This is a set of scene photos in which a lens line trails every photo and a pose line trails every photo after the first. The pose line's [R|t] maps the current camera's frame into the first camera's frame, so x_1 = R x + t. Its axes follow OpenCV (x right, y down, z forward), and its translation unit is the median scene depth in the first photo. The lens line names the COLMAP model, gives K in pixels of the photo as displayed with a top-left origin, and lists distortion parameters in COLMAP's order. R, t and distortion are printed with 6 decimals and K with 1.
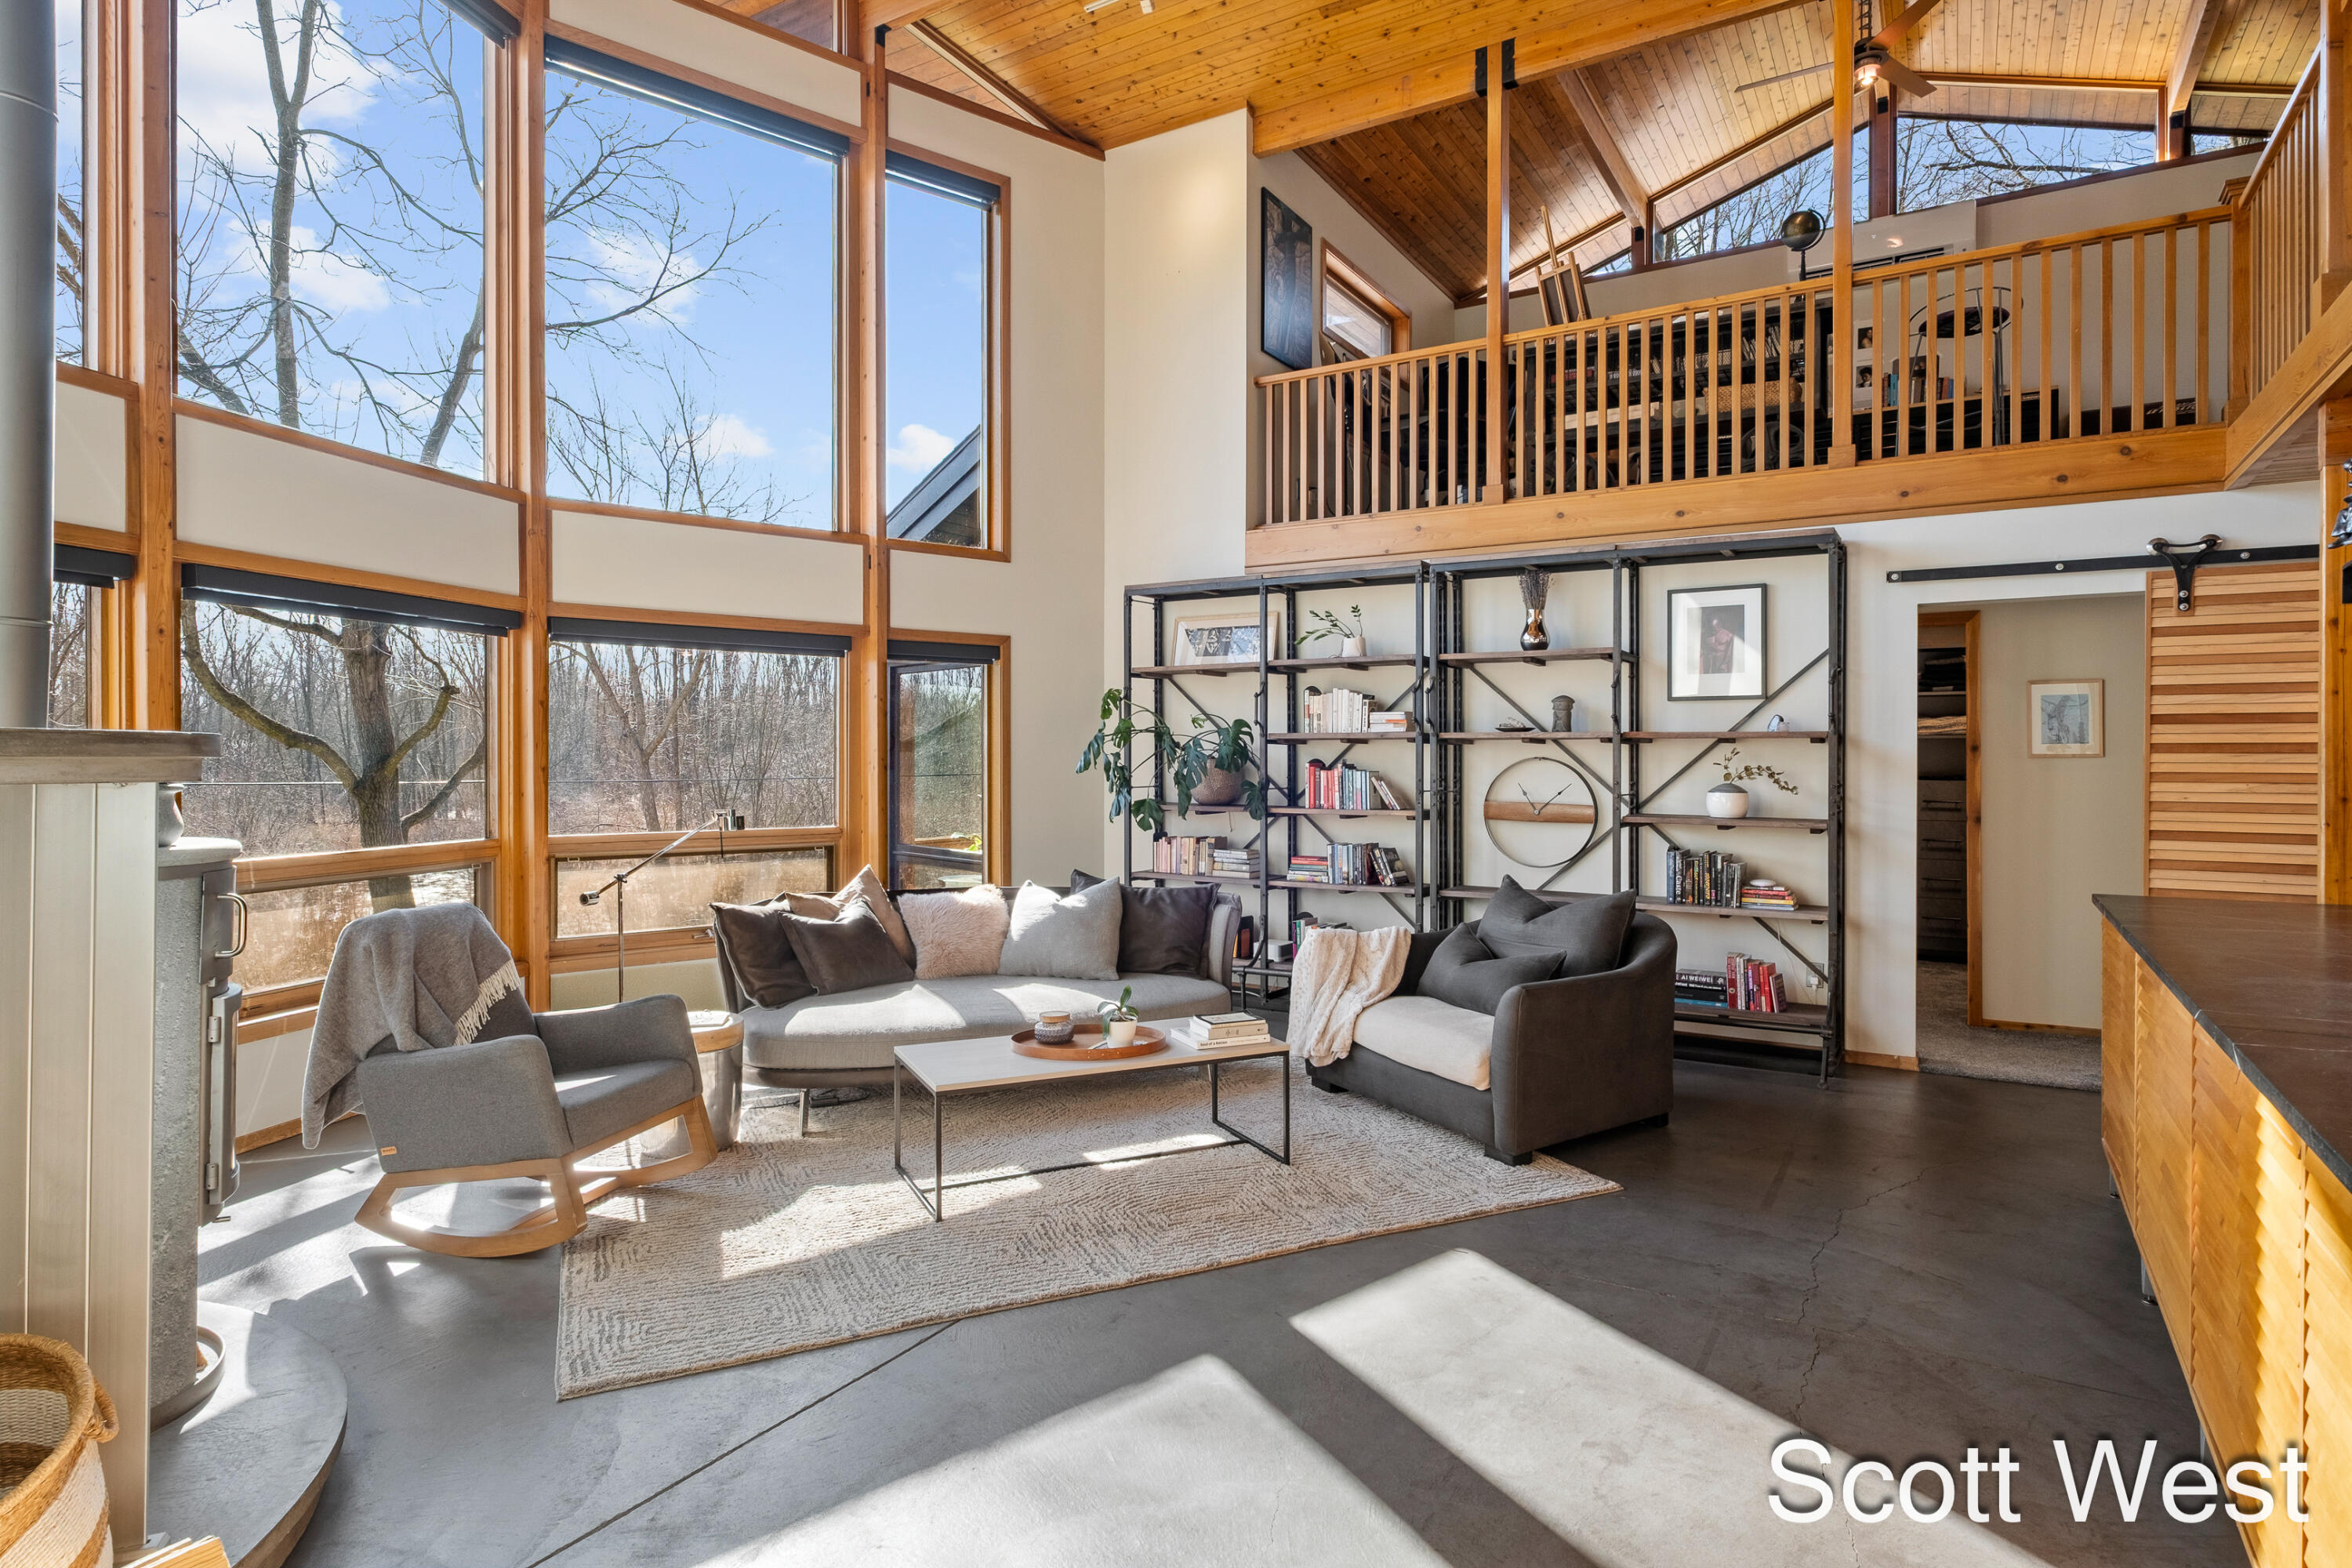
lens RADIAL K [[1239.4, 0, 1185.4], [0, 1239.4, 770.2], [0, 0, 1]] dist [-0.002534, 0.003355]
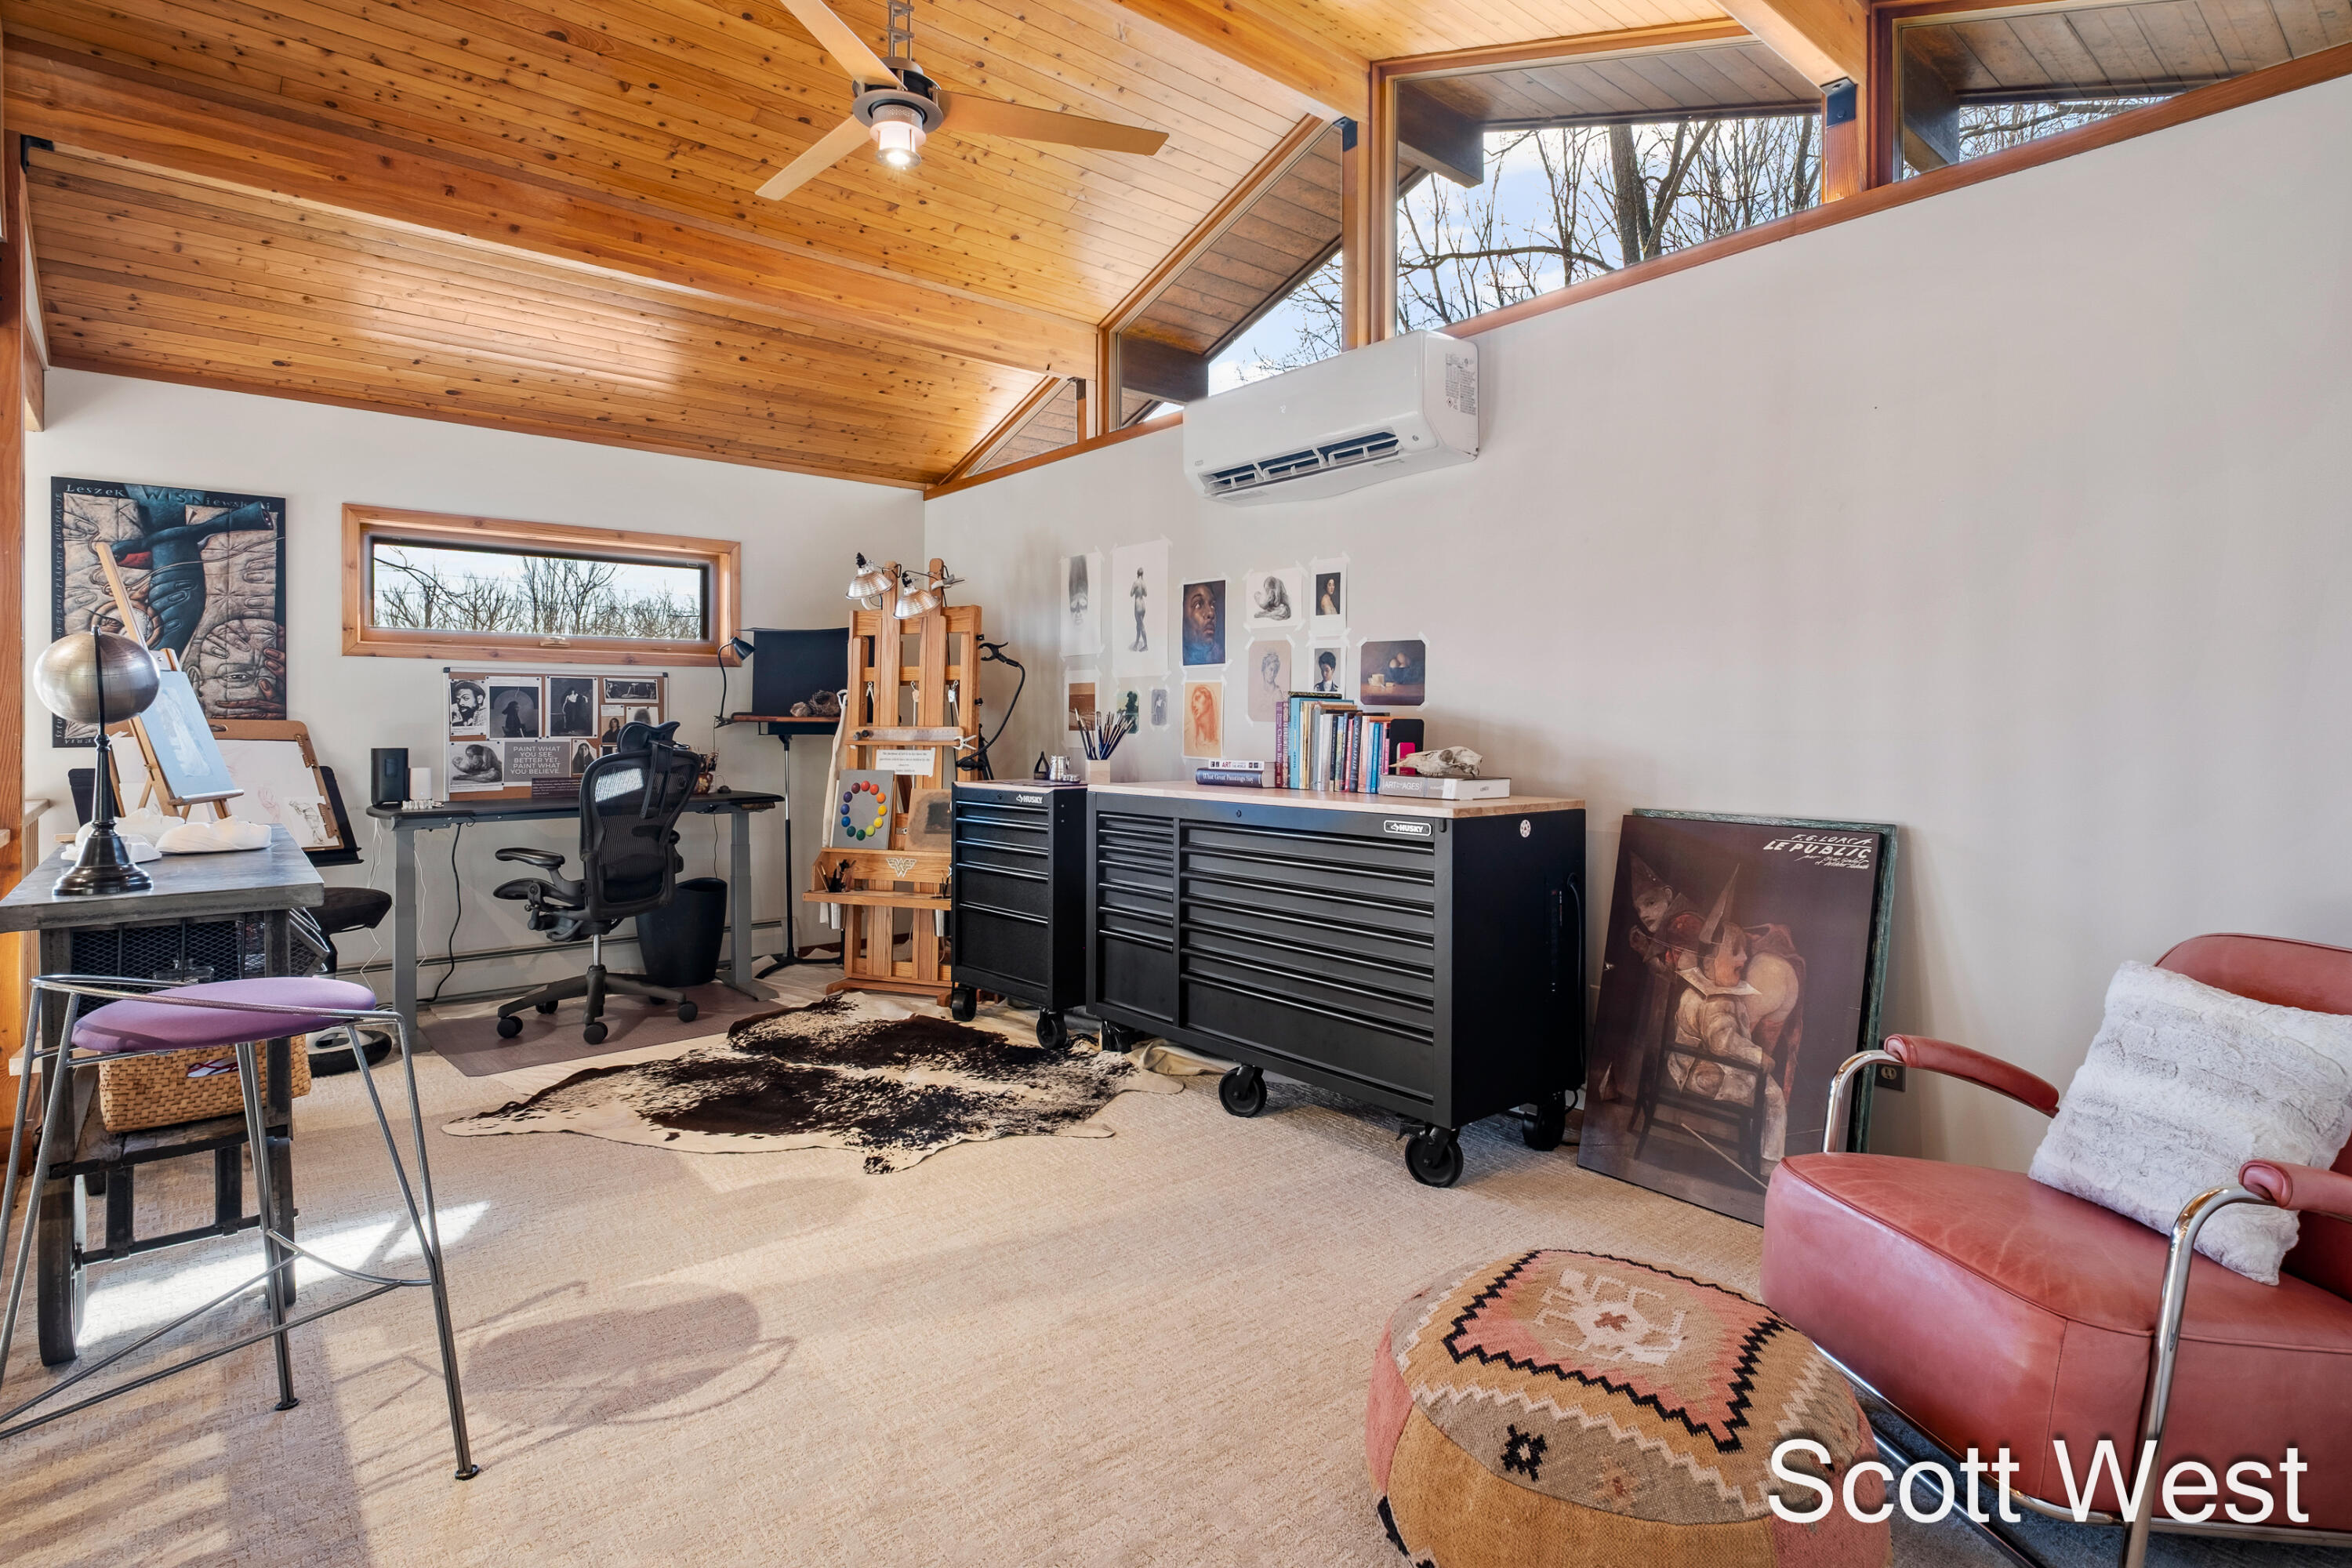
lens RADIAL K [[1170.8, 0, 1196.3], [0, 1170.8, 725.4], [0, 0, 1]] dist [0.002537, -0.000490]
pose [[0.946313, 0.005485, -0.323205, 0.953352], [-0.007331, 0.999963, -0.004492, -0.427934], [0.323169, 0.006620, 0.946318, 0.777781]]
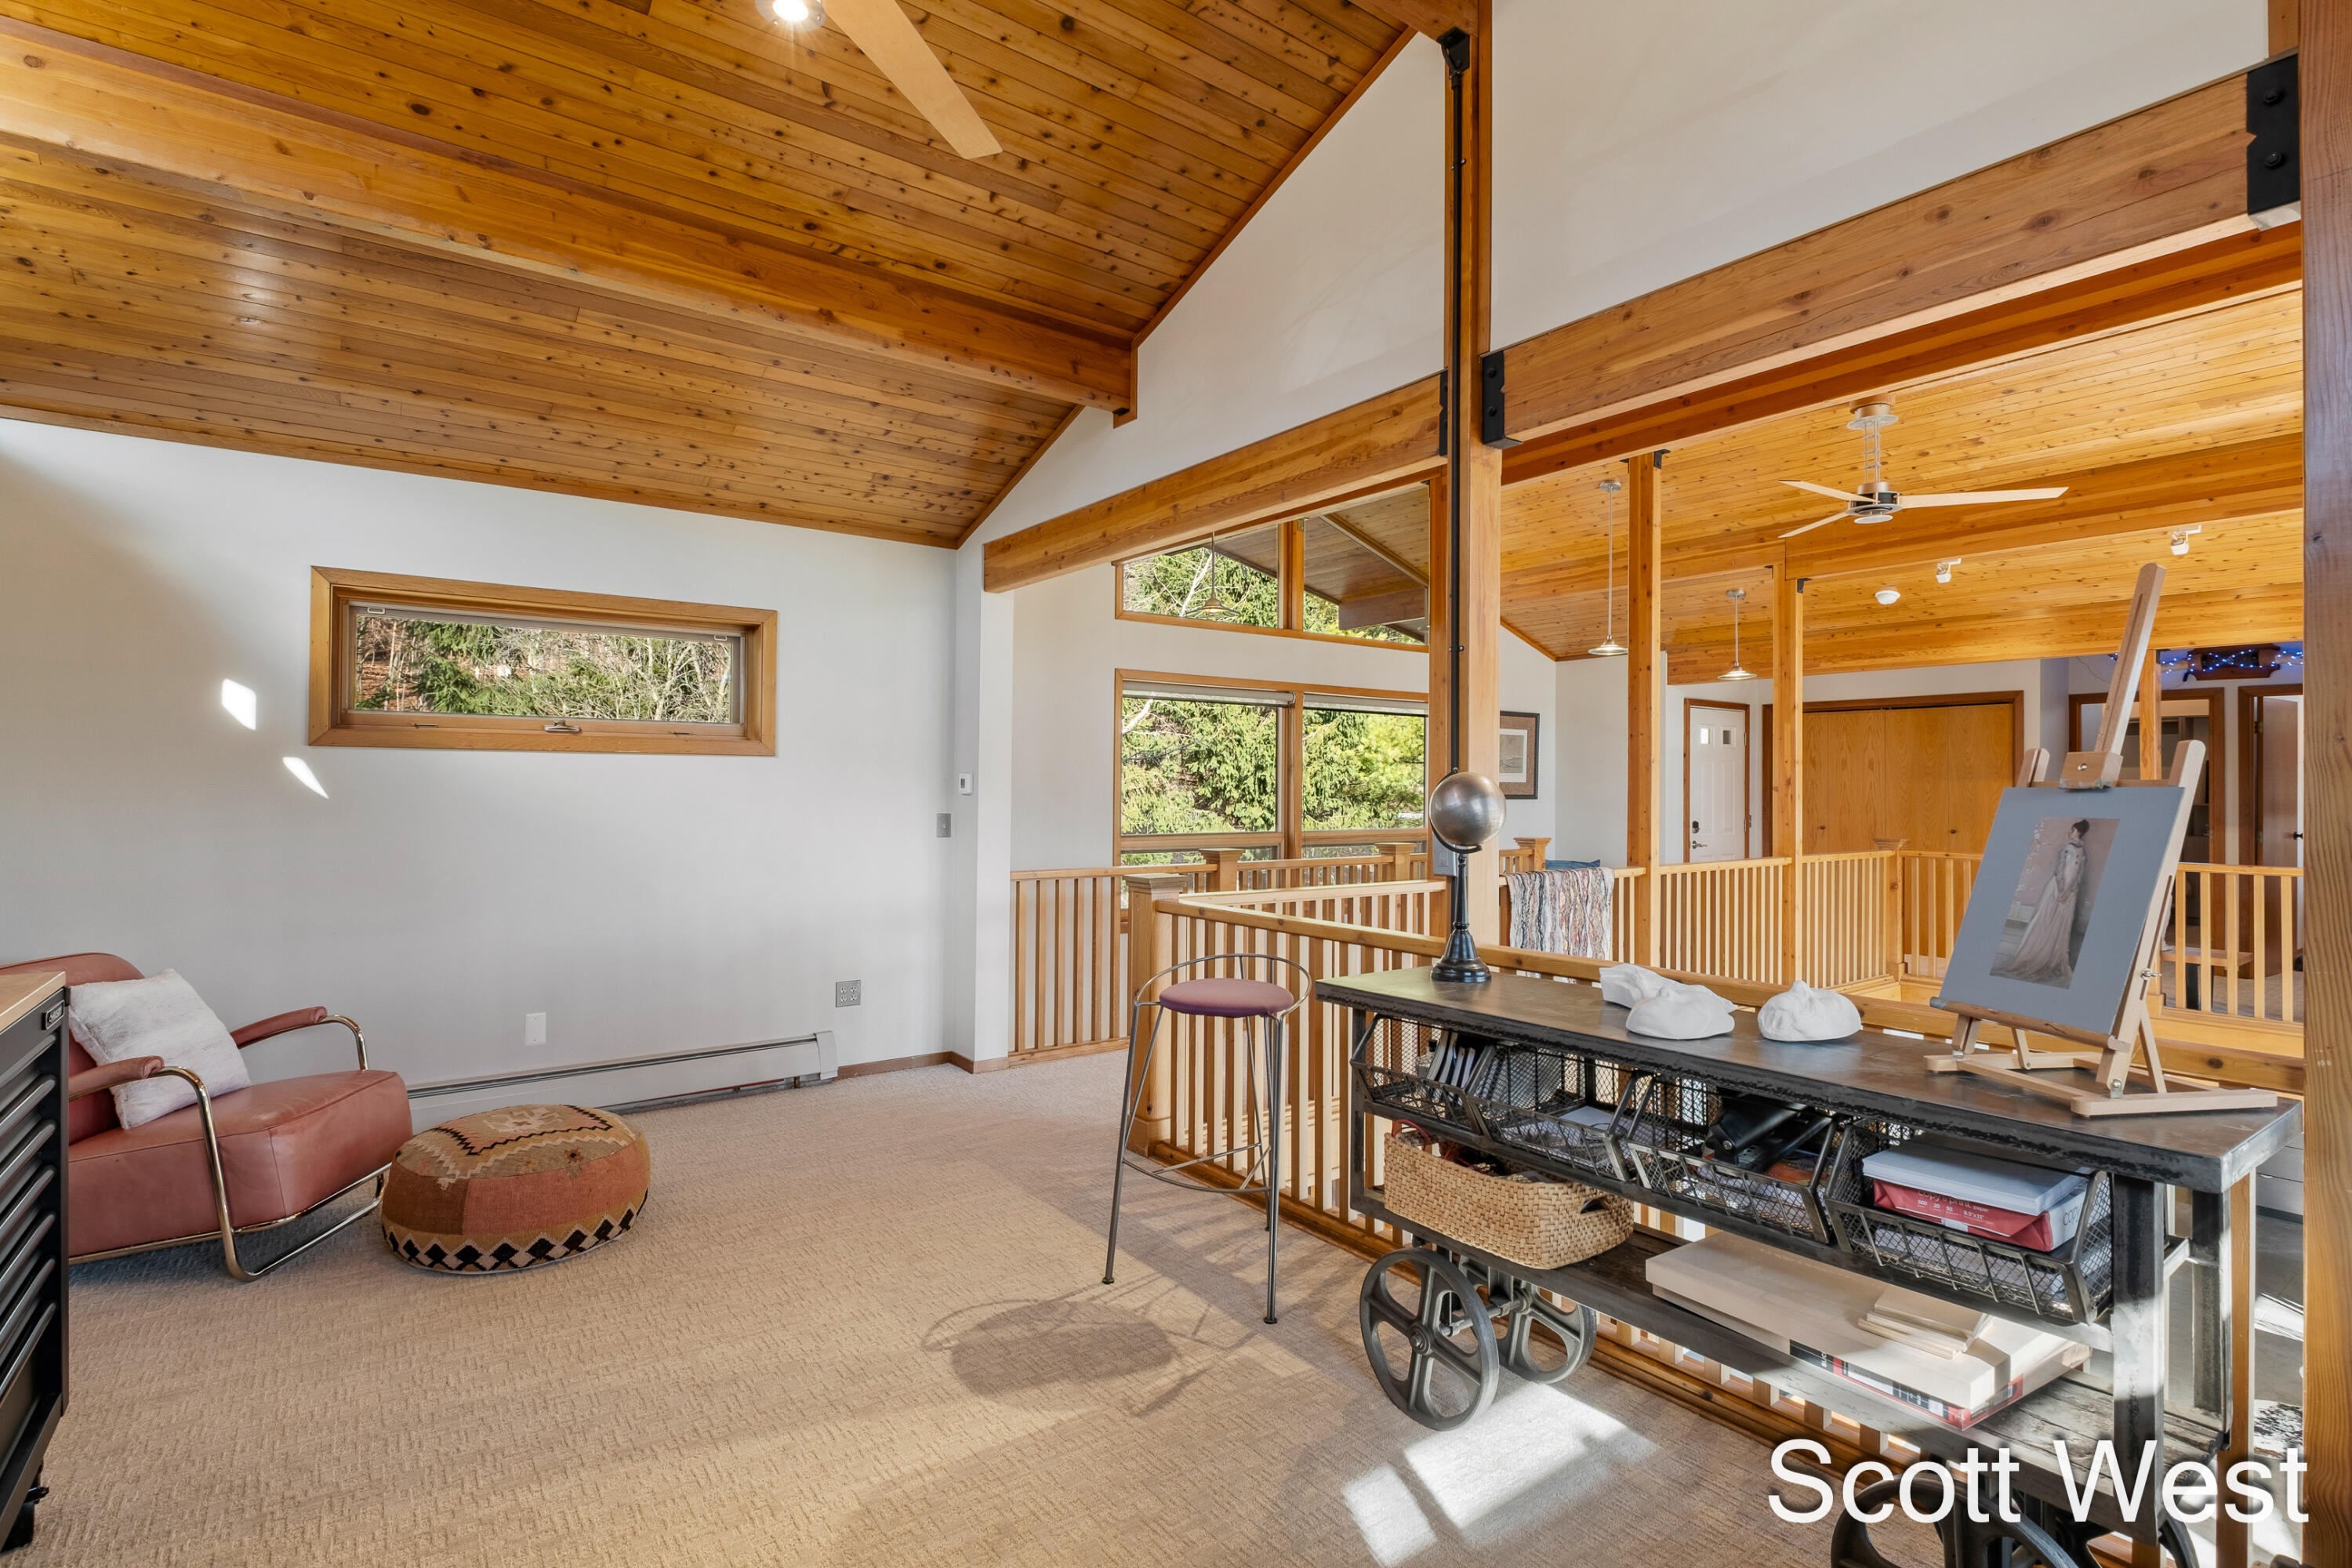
lens RADIAL K [[1104.7, 0, 1178.7], [0, 1104.7, 783.7], [0, 0, 1]] dist [-0.021439, -0.000391]
pose [[-0.923189, -0.002721, 0.384337, 0.460619], [-0.000297, 0.999980, 0.006367, -0.453373], [-0.384347, 0.005763, -0.923171, 1.440474]]
